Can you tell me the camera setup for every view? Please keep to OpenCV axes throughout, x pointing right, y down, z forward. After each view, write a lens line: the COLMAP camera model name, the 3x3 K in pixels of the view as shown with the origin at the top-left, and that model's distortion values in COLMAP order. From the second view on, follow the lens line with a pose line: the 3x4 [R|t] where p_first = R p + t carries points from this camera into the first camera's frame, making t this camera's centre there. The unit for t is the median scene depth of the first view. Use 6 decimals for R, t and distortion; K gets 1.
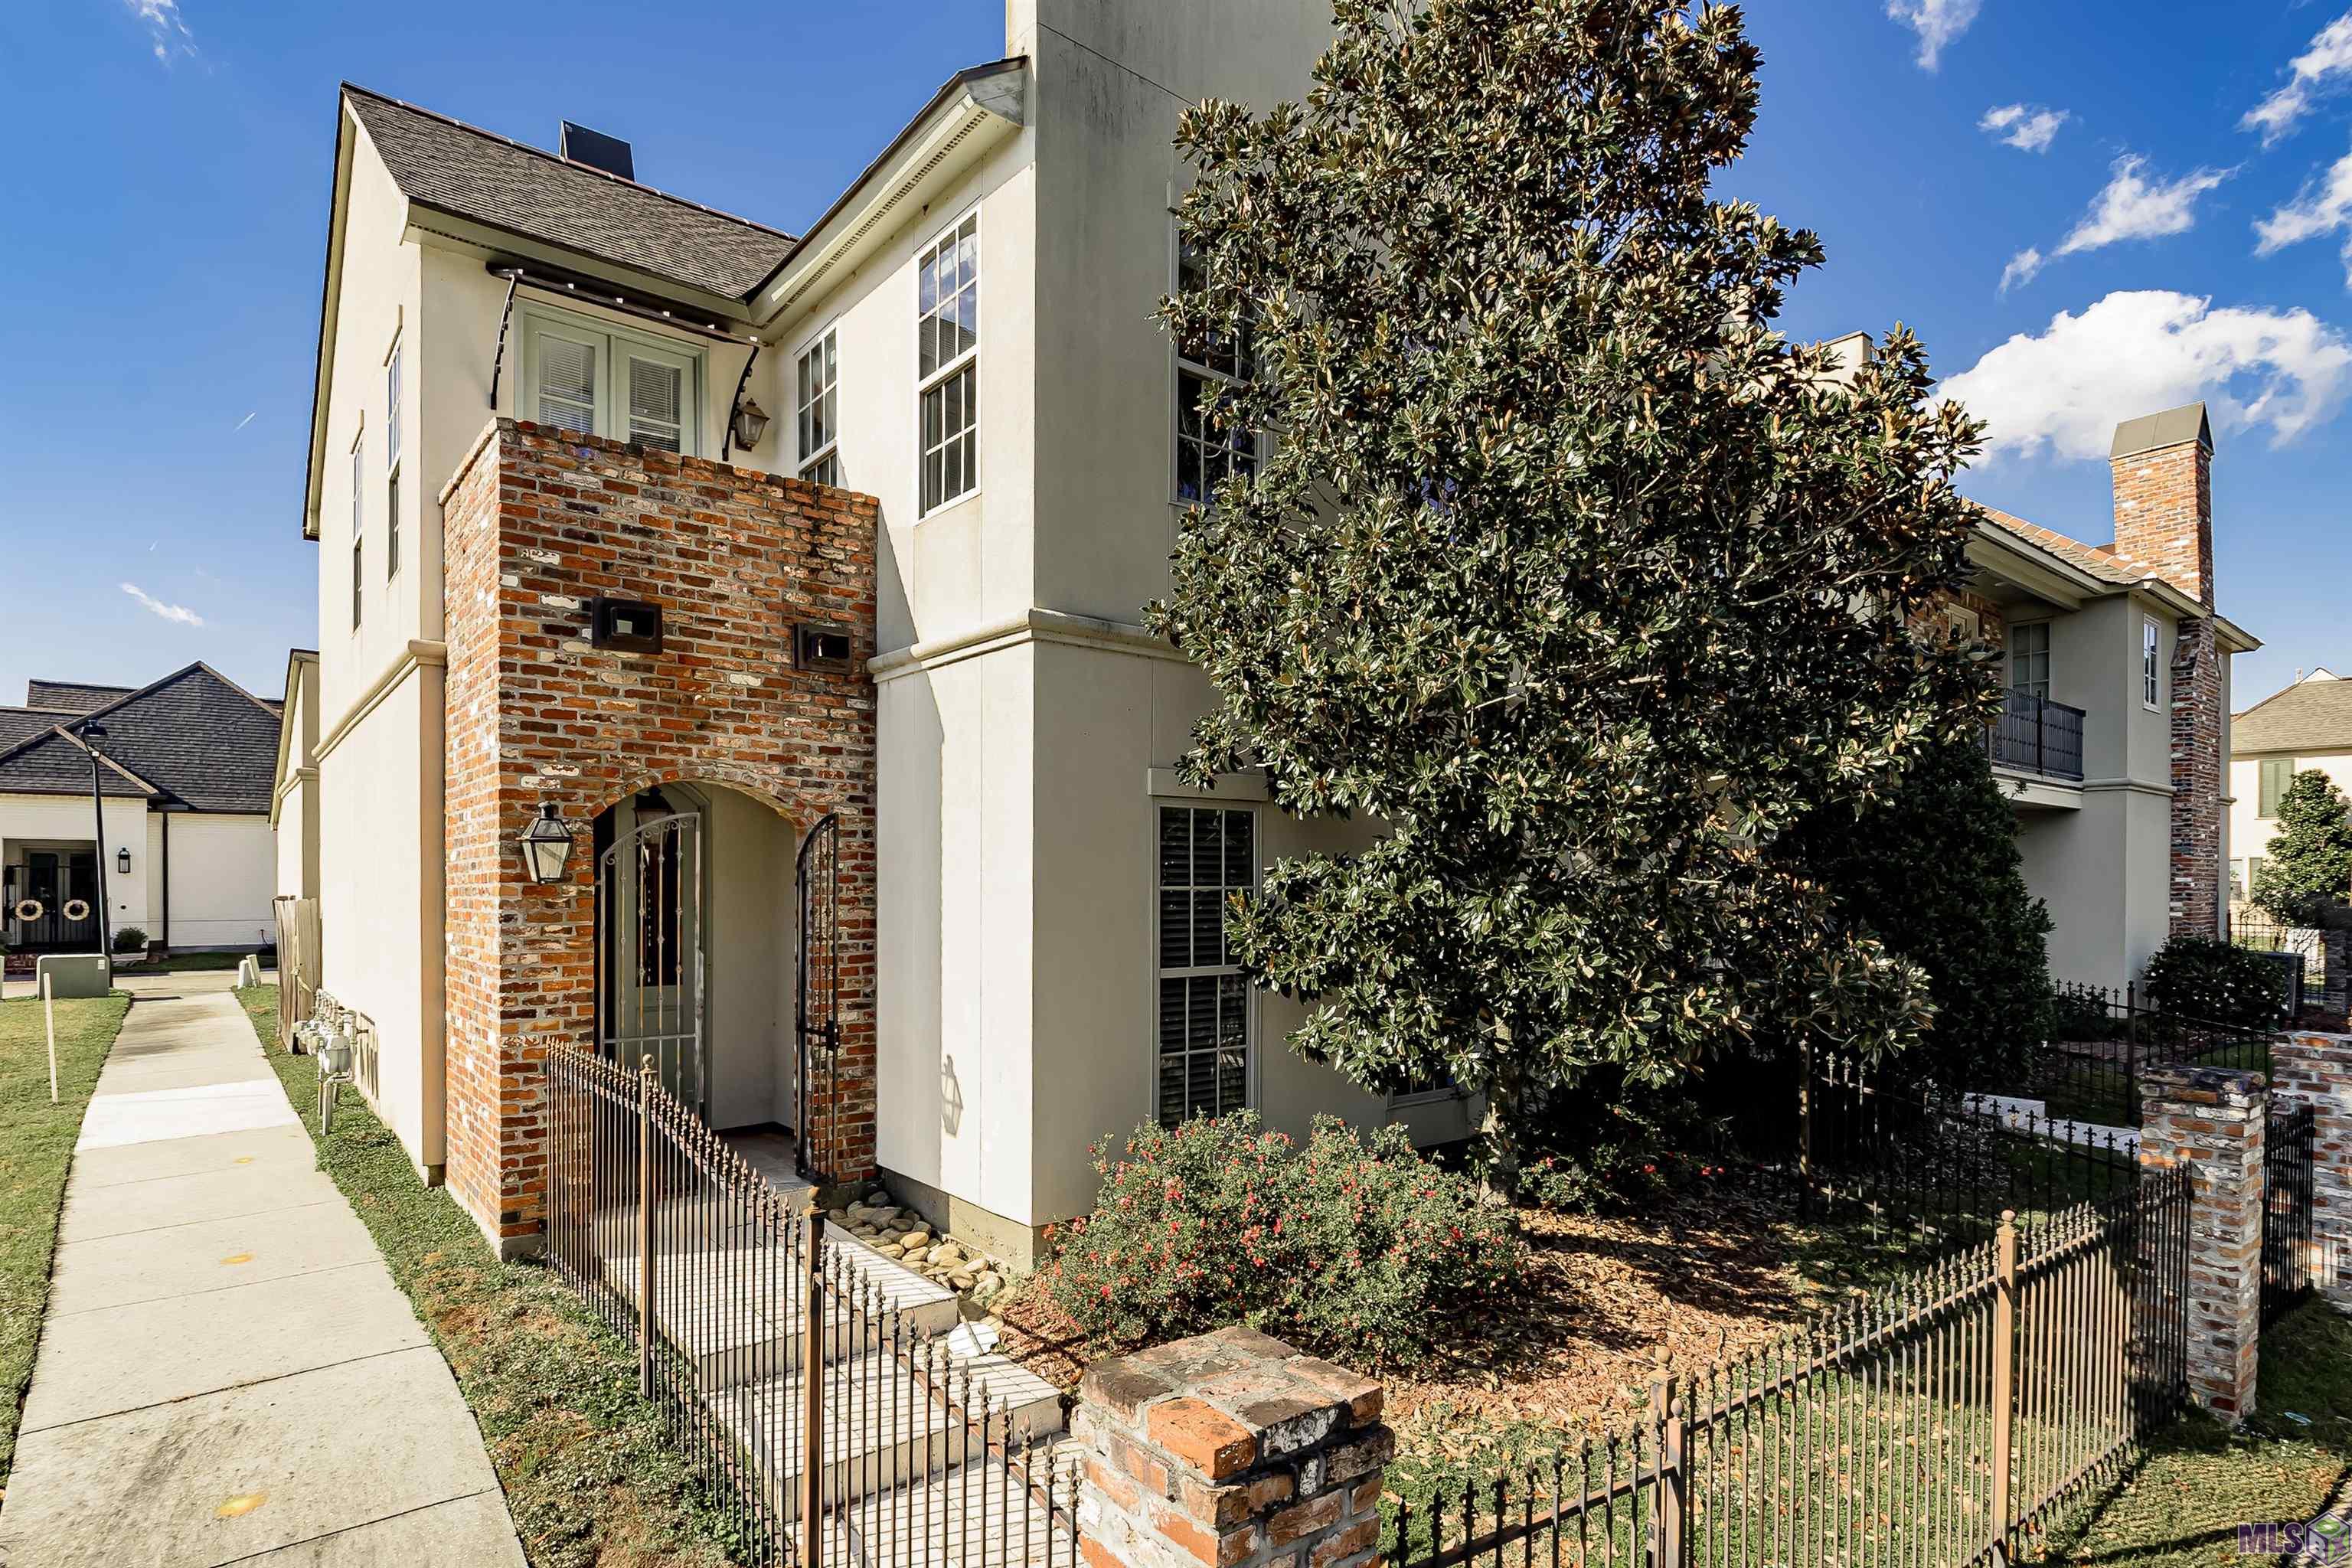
lens RADIAL K [[1223.8, 0, 1187.3], [0, 1223.8, 889.9], [0, 0, 1]] dist [0.002528, -0.001459]
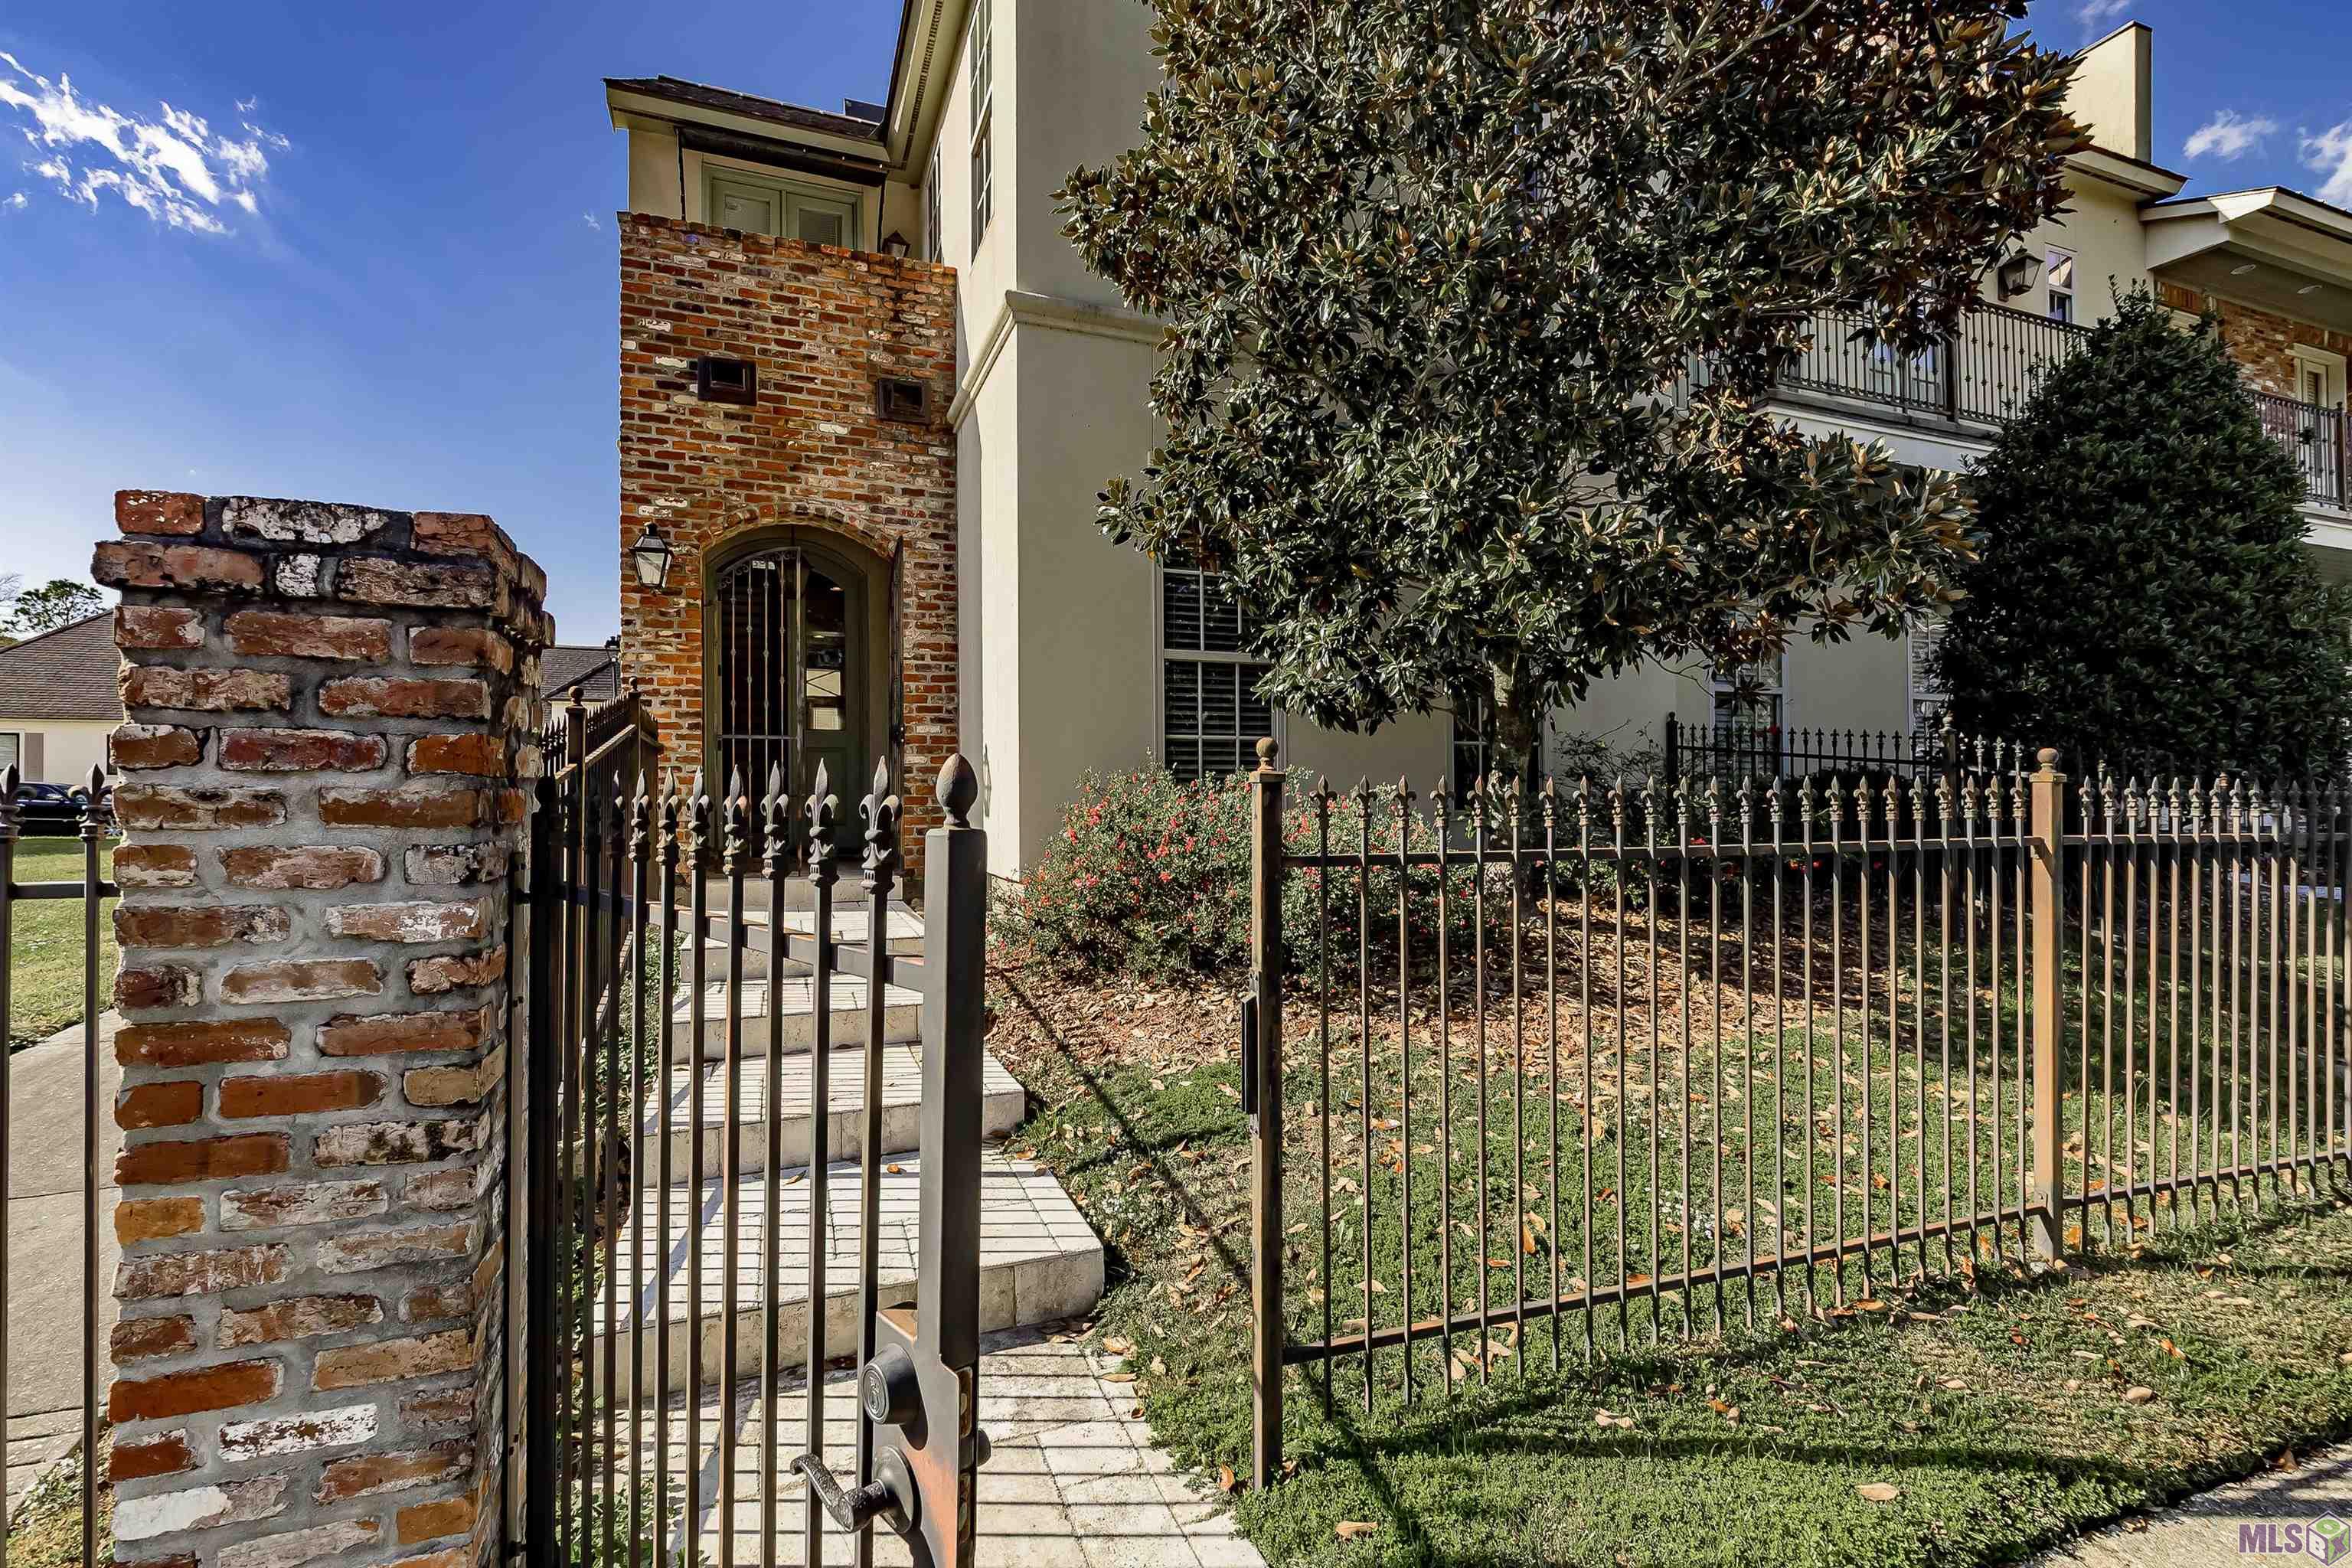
lens RADIAL K [[1053.2, 0, 1172.6], [0, 1053.2, 791.5], [0, 0, 1]] dist [-0.001744, -0.000701]
pose [[0.950249, -0.015911, -0.311085, 0.257857], [0.011624, 0.999810, -0.015630, 0.199082], [0.311275, 0.011237, 0.950253, 0.172526]]
